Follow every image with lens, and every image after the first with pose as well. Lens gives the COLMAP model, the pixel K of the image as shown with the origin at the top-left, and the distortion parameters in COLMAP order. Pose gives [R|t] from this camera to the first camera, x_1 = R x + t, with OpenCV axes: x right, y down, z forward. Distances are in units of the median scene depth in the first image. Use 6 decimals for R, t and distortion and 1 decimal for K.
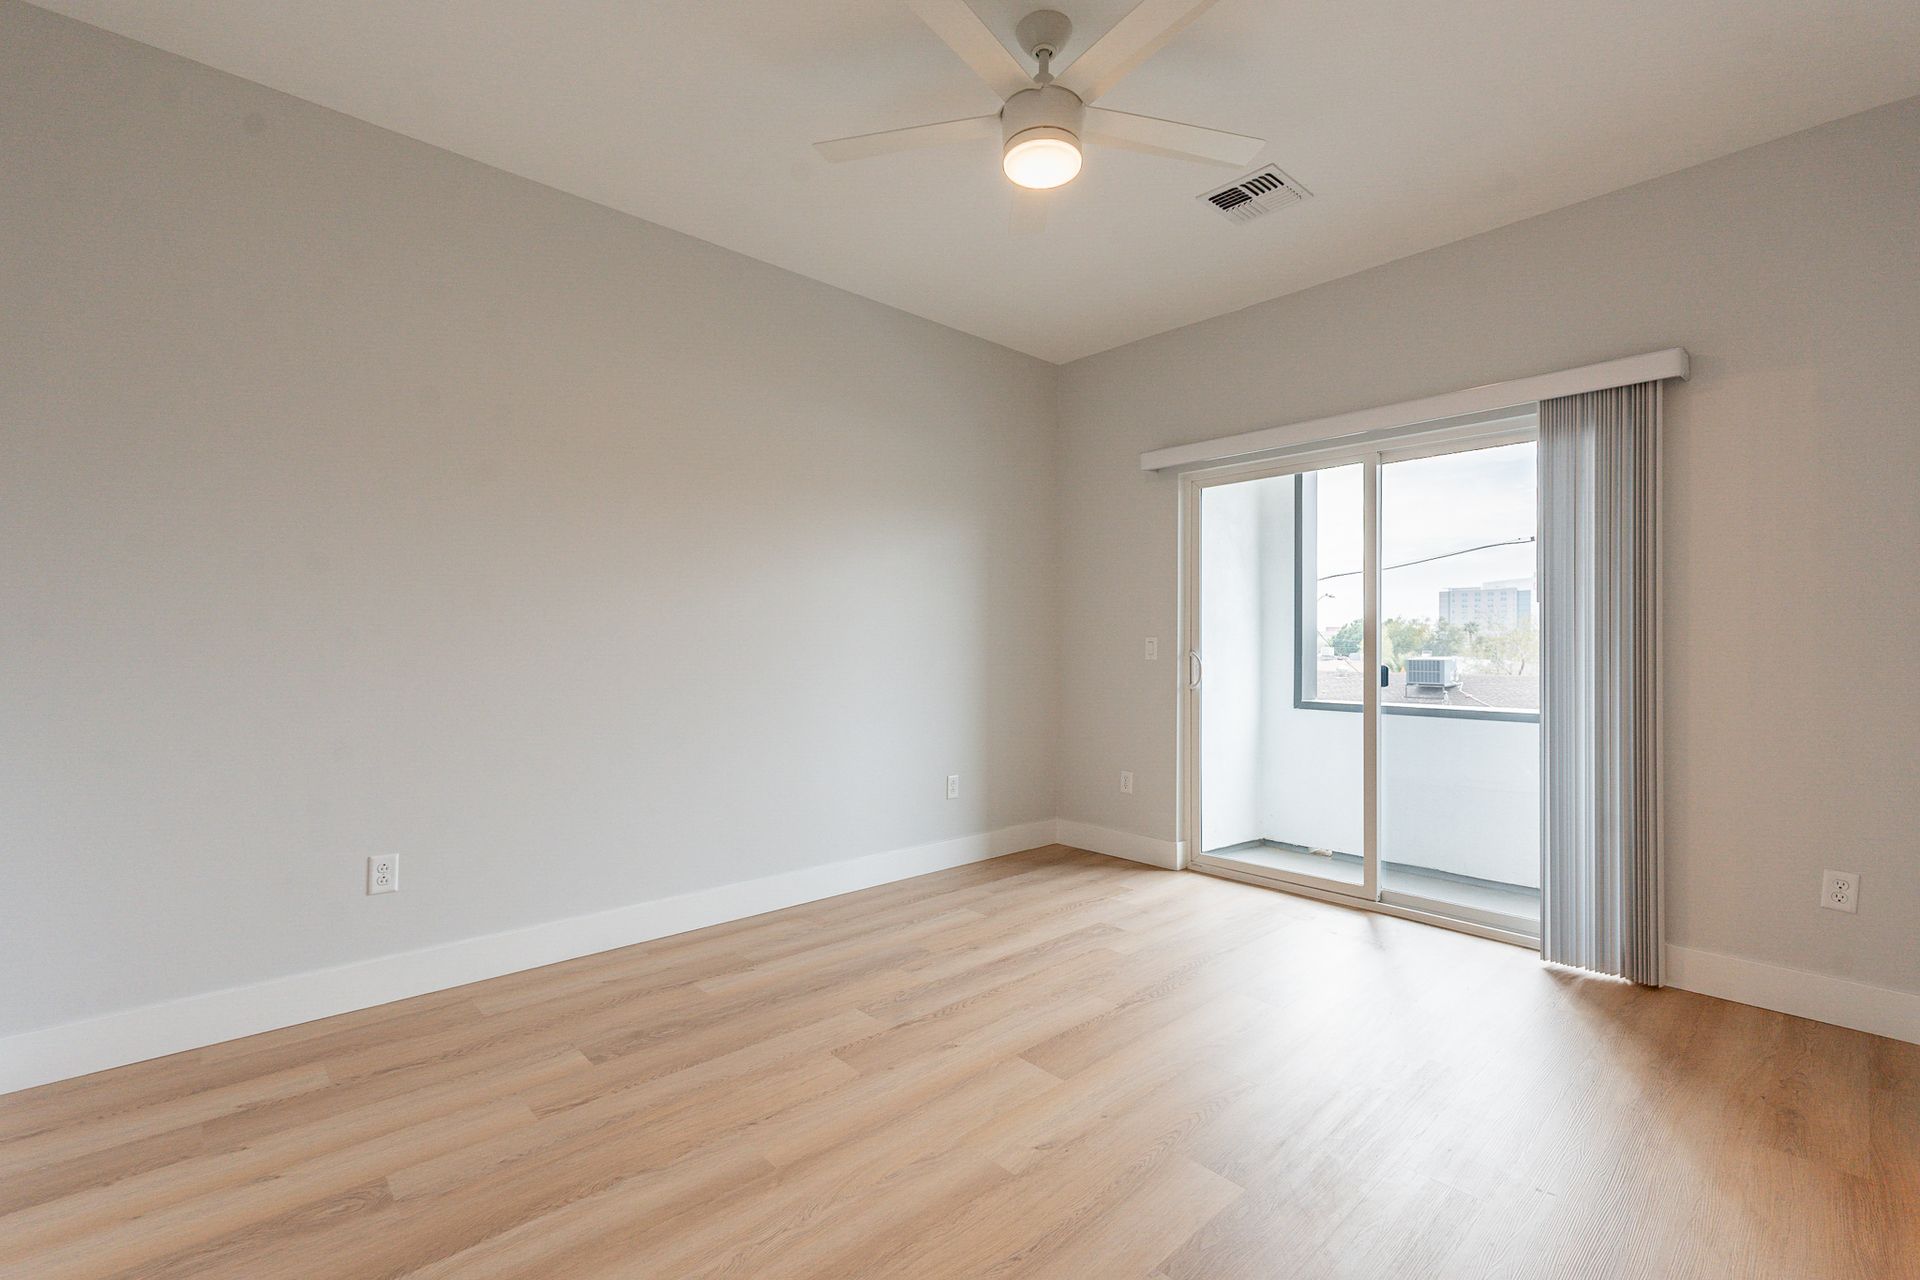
lens RADIAL K [[838.3, 0, 955.2], [0, 838.3, 641.9], [0, 0, 1]] dist [-0.000779, -0.000786]
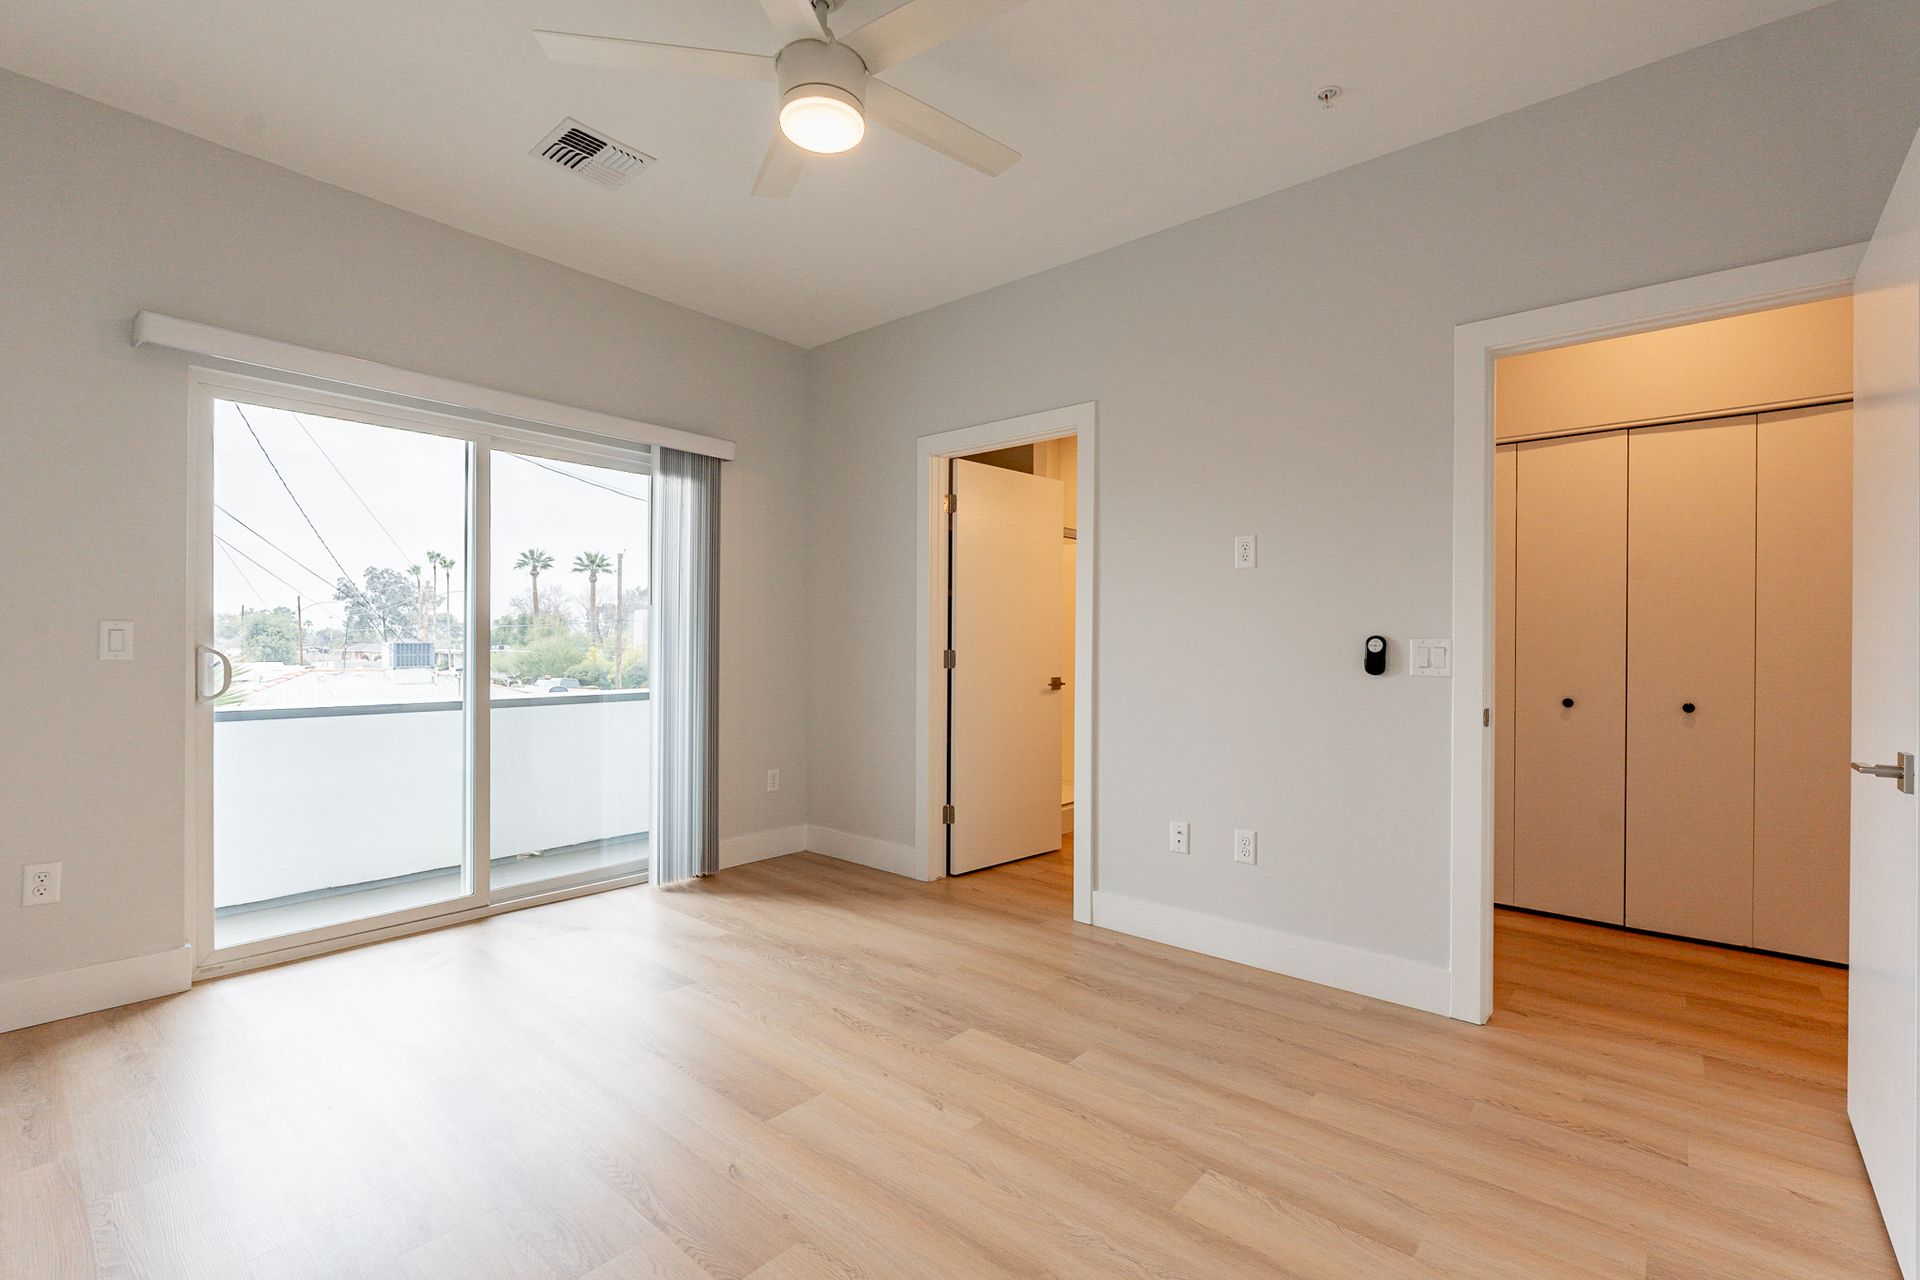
lens RADIAL K [[838.3, 0, 955.2], [0, 838.3, 641.9], [0, 0, 1]] dist [-0.000779, -0.000786]
pose [[-0.120166, -0.001525, 0.992753, -0.515125], [-0.011617, 0.999933, 0.000130, 0.002138], [-0.992686, -0.011517, -0.120176, 0.591748]]
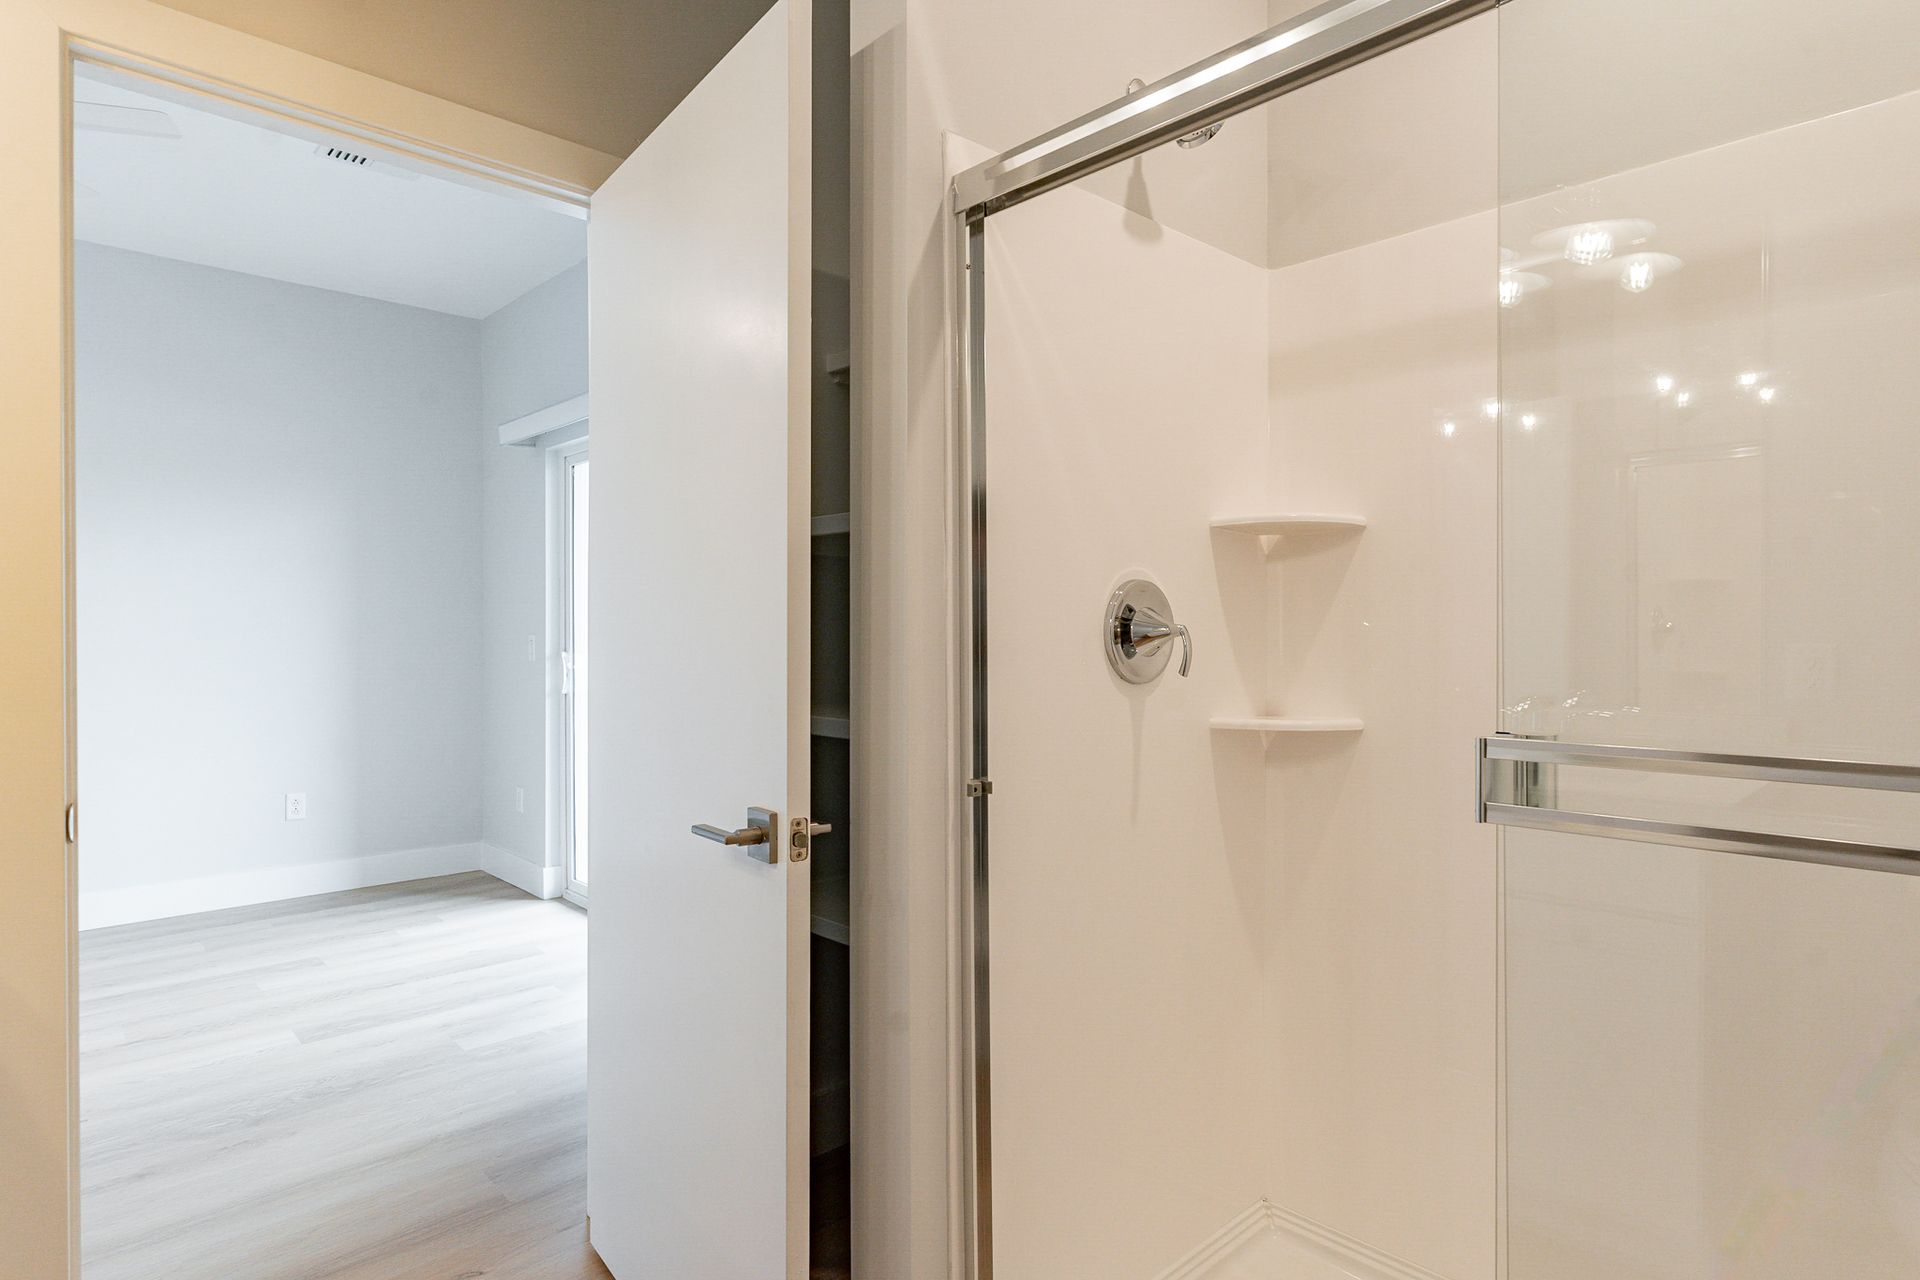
lens RADIAL K [[1031.8, 0, 960.0], [0, 1031.8, 640.0], [0, 0, 1]] dist [-0.001329, -0.000230]
pose [[0.999773, -0.003325, 0.021055, 0.805441], [0.003033, 0.999899, 0.013874, -0.018146], [-0.021099, -0.013807, 0.999682, -0.112400]]
